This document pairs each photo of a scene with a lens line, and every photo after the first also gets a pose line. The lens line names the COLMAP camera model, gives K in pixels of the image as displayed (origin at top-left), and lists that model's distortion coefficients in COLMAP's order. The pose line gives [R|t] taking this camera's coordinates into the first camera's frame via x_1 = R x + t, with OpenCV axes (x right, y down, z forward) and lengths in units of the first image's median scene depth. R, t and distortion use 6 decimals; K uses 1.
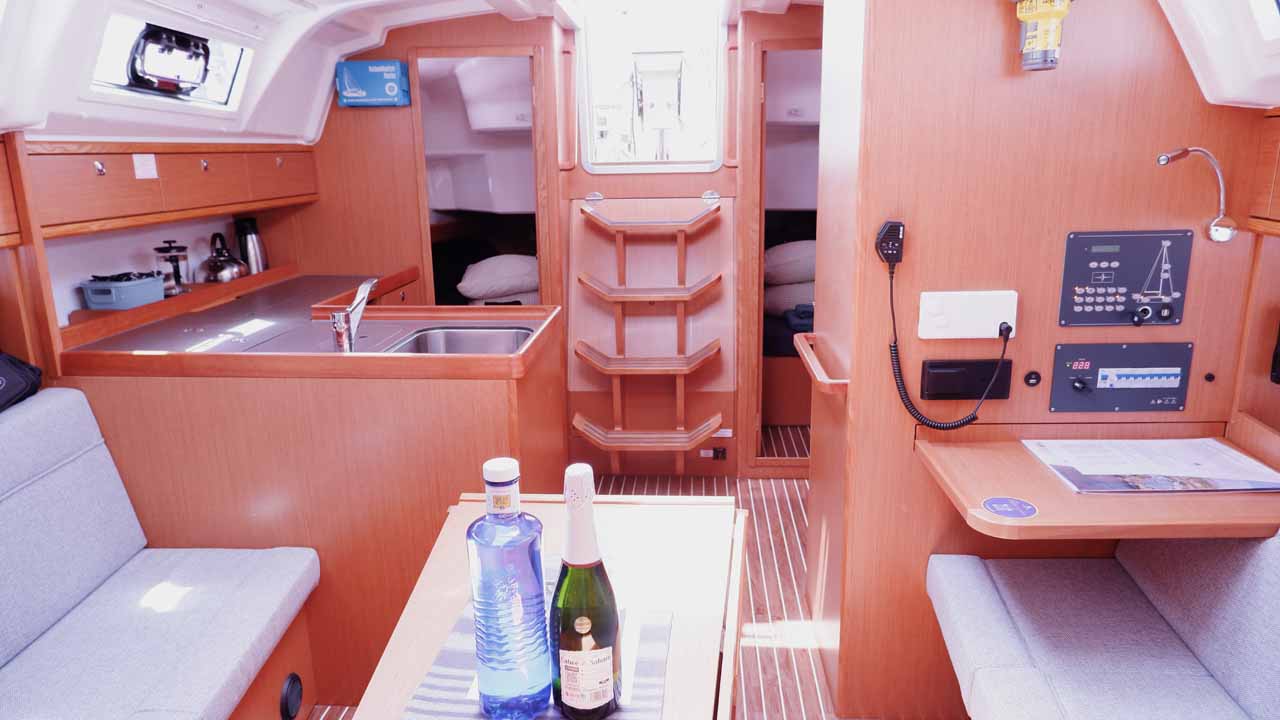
lens RADIAL K [[847.2, 0, 645.4], [0, 847.2, 359.9], [0, 0, 1]] dist [-0.007556, -0.000205]
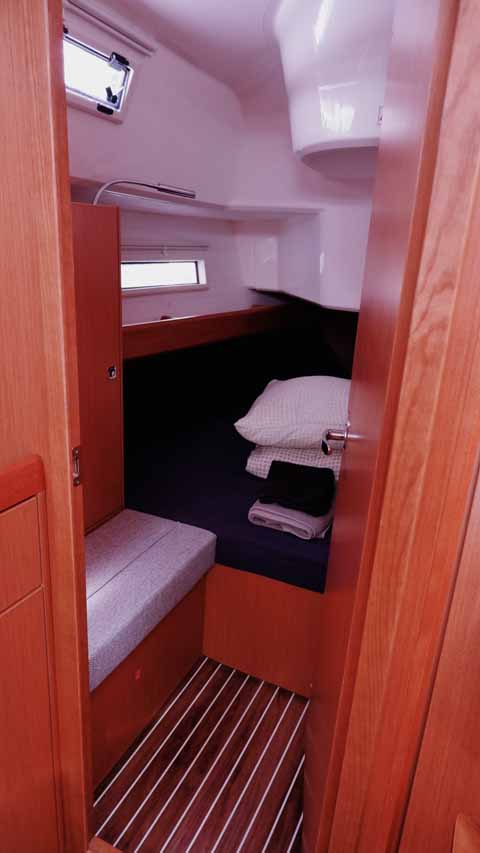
lens RADIAL K [[564.6, 0, 242.8], [0, 564.6, 423.1], [0, 0, 1]] dist [-0.007556, -0.000205]
pose [[0.925175, 0.180406, -0.333924, -0.109389], [-0.156351, 0.982847, 0.097806, -0.169117], [0.345841, -0.038279, 0.937512, 0.822258]]
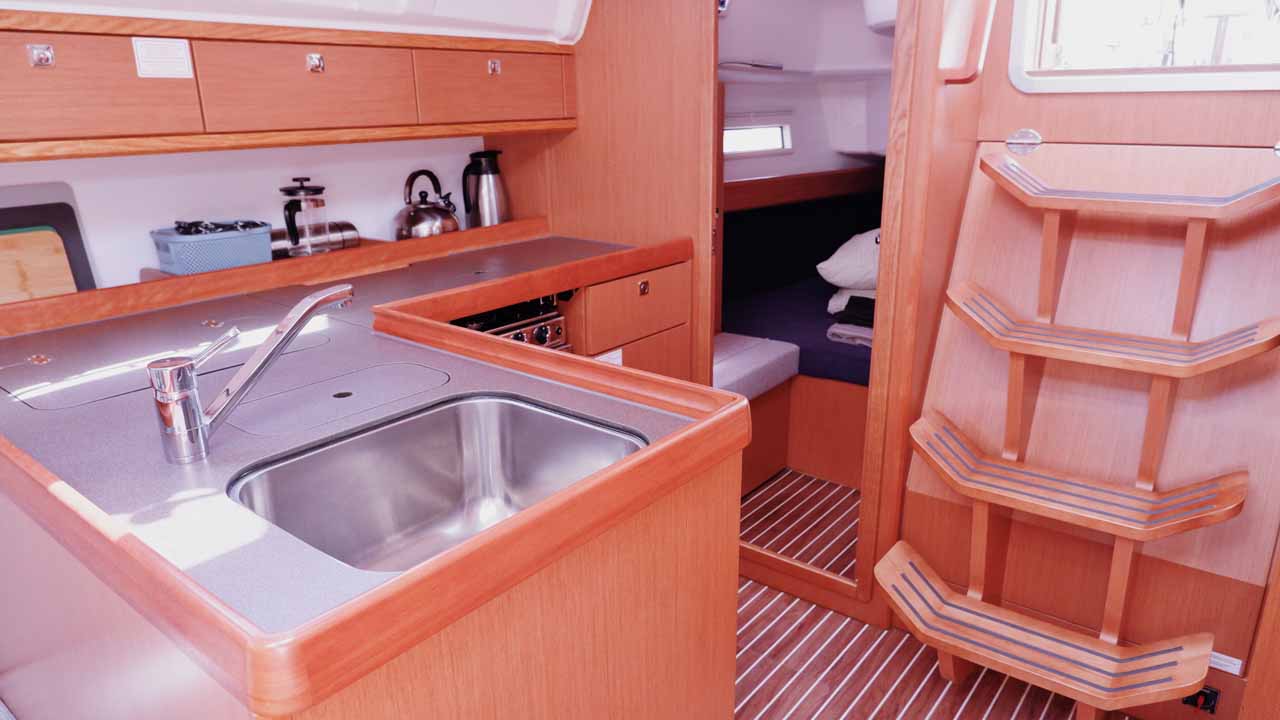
lens RADIAL K [[847.2, 0, 645.4], [0, 847.2, 359.9], [0, 0, 1]] dist [-0.007556, -0.000205]
pose [[0.821093, 0.173447, -0.543804, 0.059785], [-0.137605, 0.984764, 0.106322, -0.087698], [0.553960, -0.012470, 0.832450, 0.474653]]
